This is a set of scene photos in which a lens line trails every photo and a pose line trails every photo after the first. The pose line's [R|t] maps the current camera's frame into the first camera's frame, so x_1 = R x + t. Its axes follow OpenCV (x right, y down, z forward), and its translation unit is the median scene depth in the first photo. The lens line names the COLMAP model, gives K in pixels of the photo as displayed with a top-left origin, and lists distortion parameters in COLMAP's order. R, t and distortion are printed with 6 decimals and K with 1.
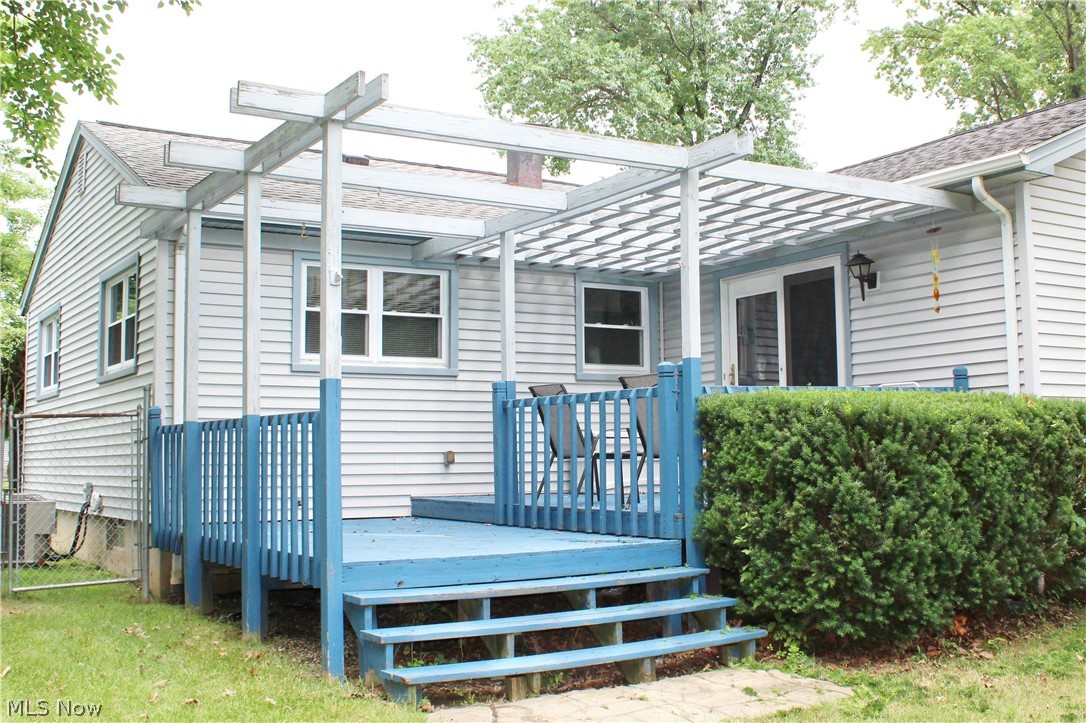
lens RADIAL K [[1214.9, 0, 543.0], [0, 1214.9, 361.5], [0, 0, 1]] dist [-0.190179, 0.259929]
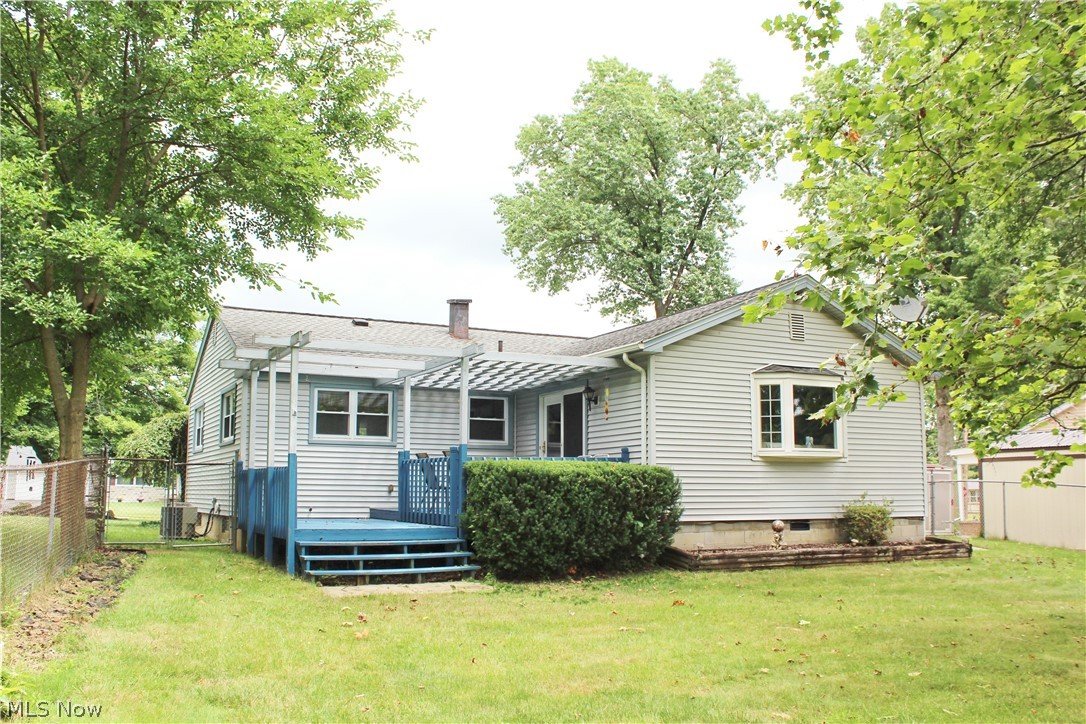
lens RADIAL K [[1214.9, 0, 543.0], [0, 1214.9, 362.0], [0, 0, 1]] dist [-0.190179, 0.259929]
pose [[0.988280, 0.001925, -0.152639, 0.514553], [-0.006586, 0.999527, -0.030040, -0.074278], [0.152509, 0.030693, 0.987825, -0.987118]]
